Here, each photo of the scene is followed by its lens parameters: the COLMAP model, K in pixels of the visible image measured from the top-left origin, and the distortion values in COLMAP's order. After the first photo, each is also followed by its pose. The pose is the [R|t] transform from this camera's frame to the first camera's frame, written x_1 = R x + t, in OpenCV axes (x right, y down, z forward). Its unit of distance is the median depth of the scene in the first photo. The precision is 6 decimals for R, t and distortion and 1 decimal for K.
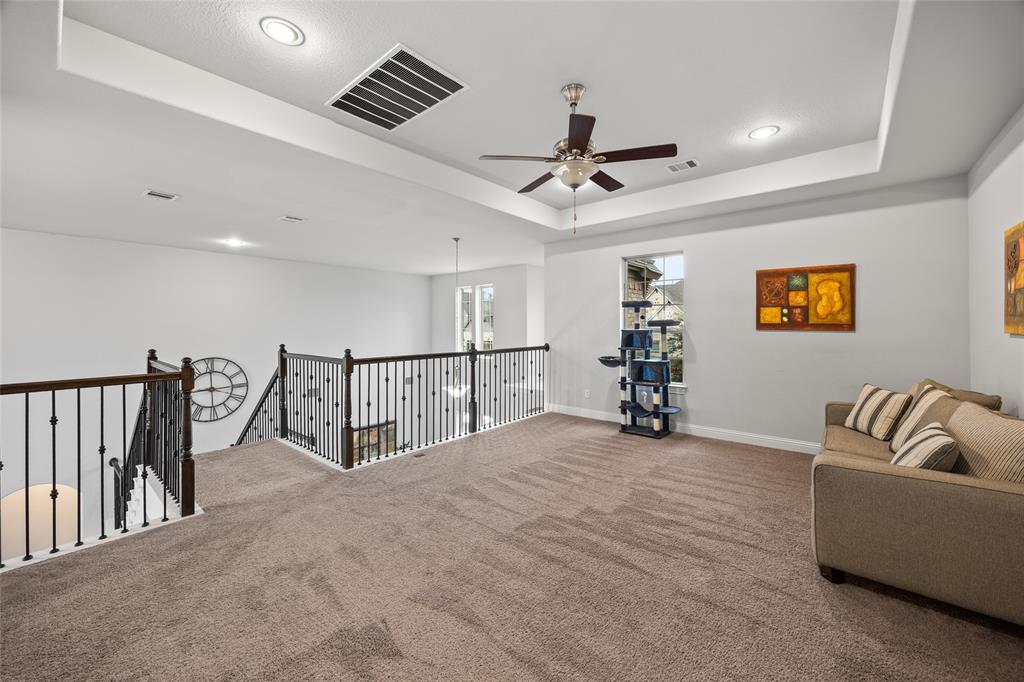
lens RADIAL K [[392.4, 0, 513.4], [0, 392.4, 343.4], [0, 0, 1]] dist [-0.001990, -0.000011]
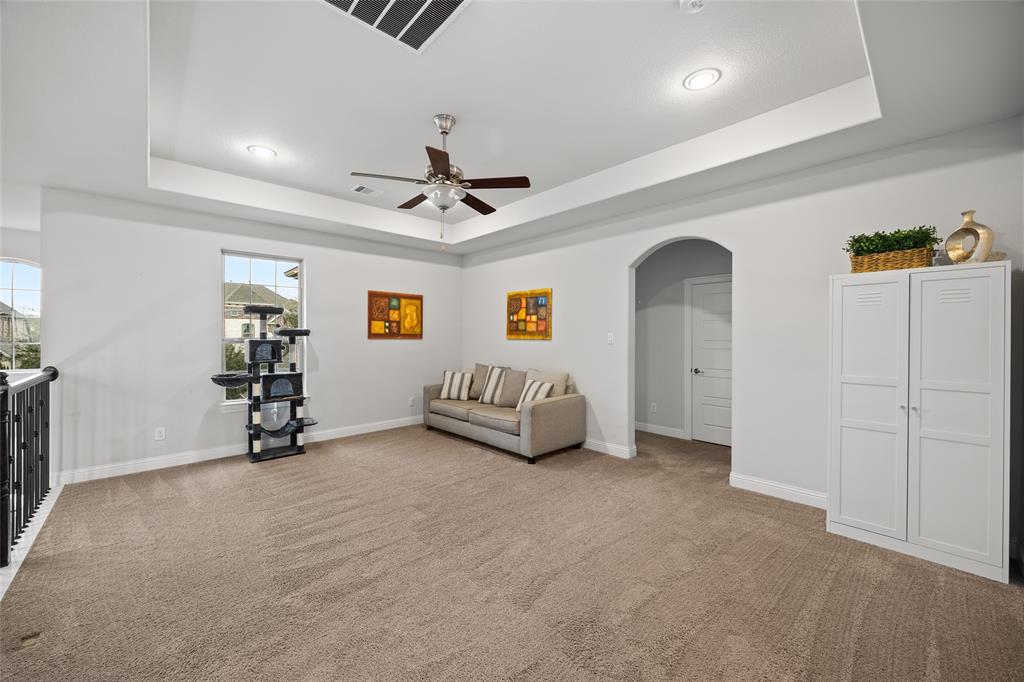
lens RADIAL K [[392.4, 0, 513.4], [0, 392.4, 343.4], [0, 0, 1]] dist [-0.001990, -0.000011]
pose [[0.129180, -0.014200, 0.991519, -0.593630], [0.047544, 0.998836, 0.008111, -0.008674], [-0.990481, 0.046093, 0.129705, 0.426590]]
